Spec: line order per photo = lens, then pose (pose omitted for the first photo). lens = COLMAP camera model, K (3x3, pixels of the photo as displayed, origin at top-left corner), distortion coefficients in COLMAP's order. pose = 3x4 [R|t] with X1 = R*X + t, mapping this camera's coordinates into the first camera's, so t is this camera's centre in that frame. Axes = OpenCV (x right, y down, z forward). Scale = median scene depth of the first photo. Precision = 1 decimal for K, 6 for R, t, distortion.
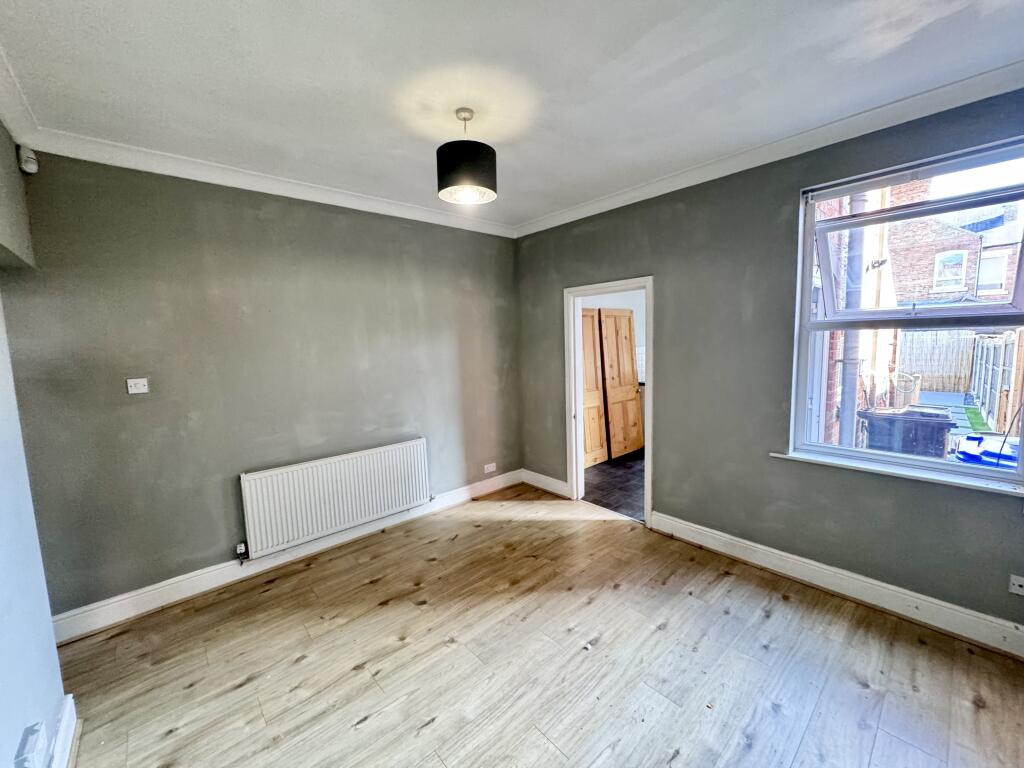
lens RADIAL K [[408.0, 0, 512.6], [0, 408.0, 382.9], [0, 0, 1]] dist [-0.003638, -0.000435]
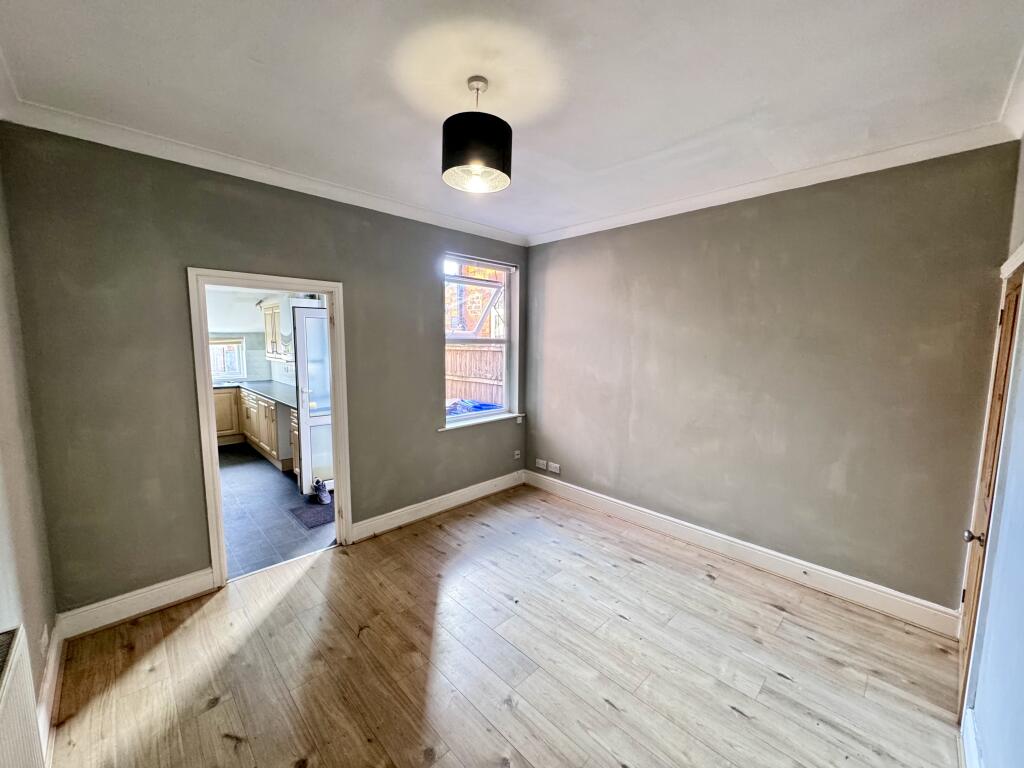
lens RADIAL K [[408.0, 0, 512.6], [0, 408.0, 382.9], [0, 0, 1]] dist [-0.003638, -0.000435]
pose [[-0.047200, -0.079022, 0.995755, -0.796277], [0.101458, 0.991331, 0.083480, -0.081741], [-0.993720, 0.104967, -0.038774, 0.803498]]
